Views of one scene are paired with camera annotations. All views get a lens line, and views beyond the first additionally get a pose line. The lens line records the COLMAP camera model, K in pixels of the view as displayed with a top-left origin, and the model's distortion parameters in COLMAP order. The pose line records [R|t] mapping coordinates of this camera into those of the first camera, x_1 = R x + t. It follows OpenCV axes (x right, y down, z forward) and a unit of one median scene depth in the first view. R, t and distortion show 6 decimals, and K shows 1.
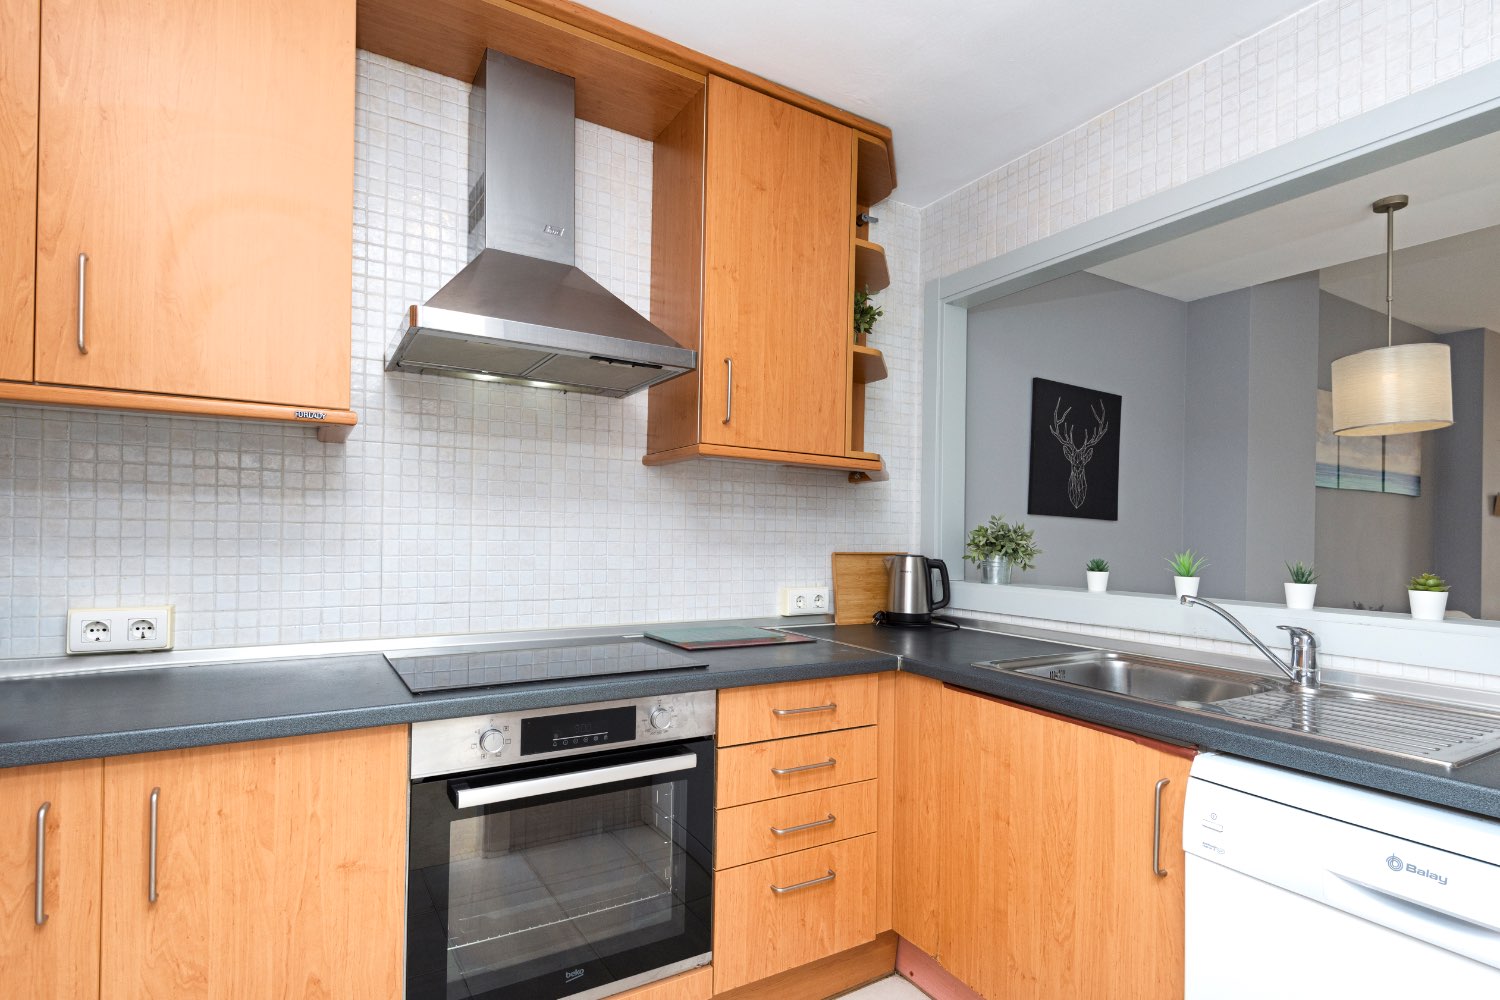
lens RADIAL K [[718.7, 0, 711.8], [0, 718.7, 534.6], [0, 0, 1]] dist [0.001766, -0.002882]
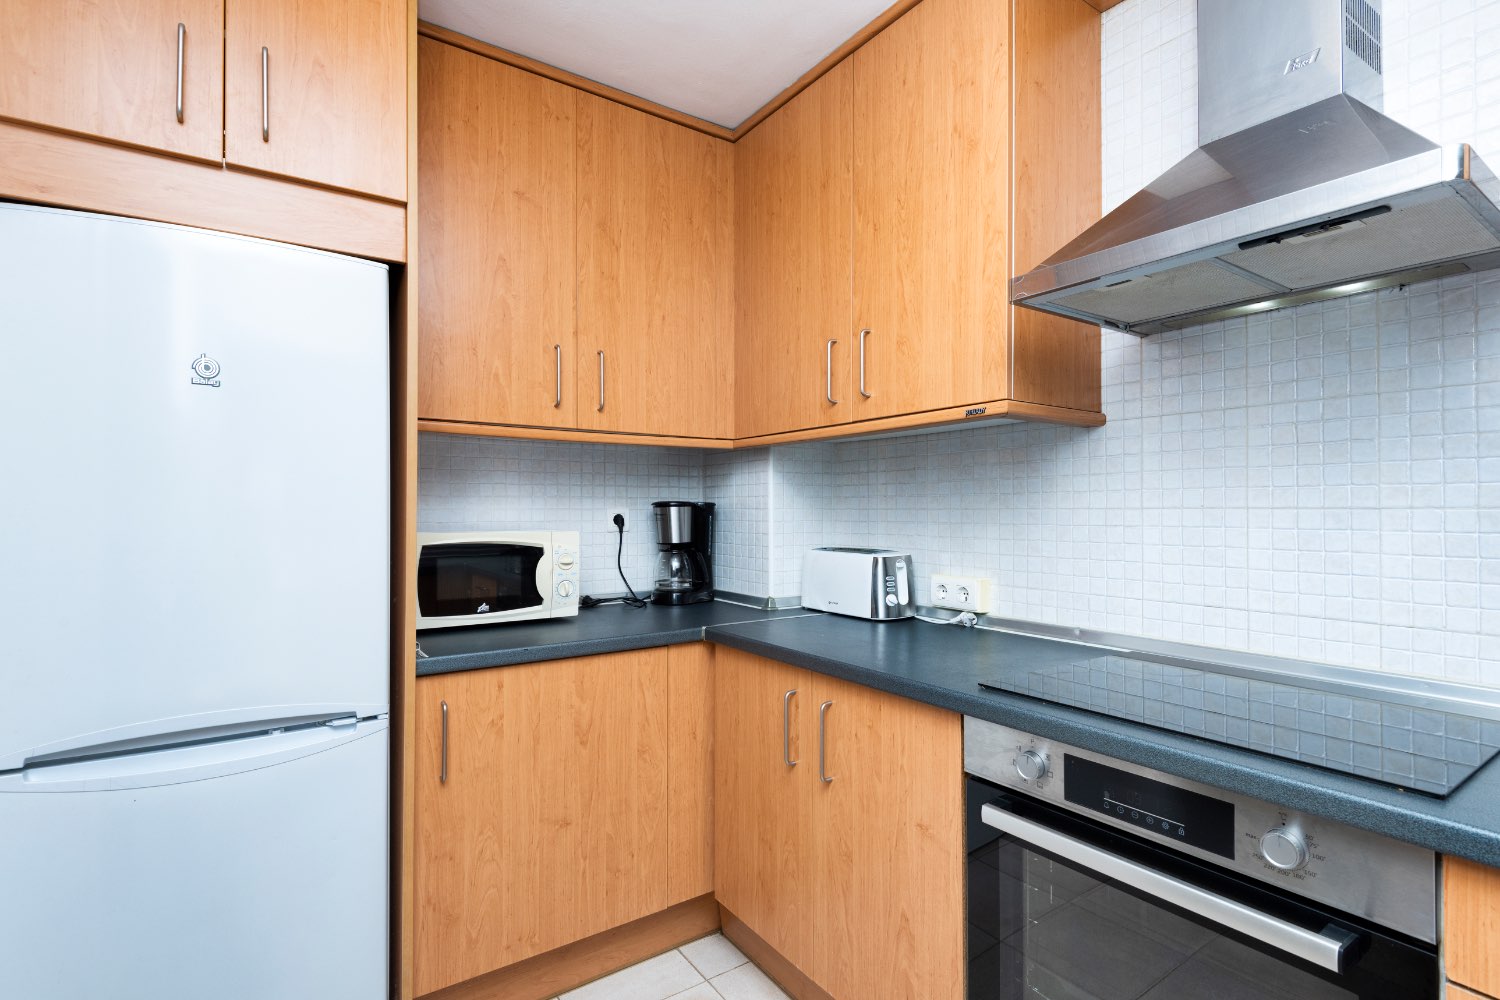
lens RADIAL K [[718.7, 0, 764.6], [0, 718.7, 497.2], [0, 0, 1]] dist [0.001766, -0.002882]
pose [[0.103437, -0.030964, -0.994154, 0.480821], [-0.001125, 0.999511, -0.031248, -0.001221], [0.994635, 0.004350, 0.103352, 0.561958]]
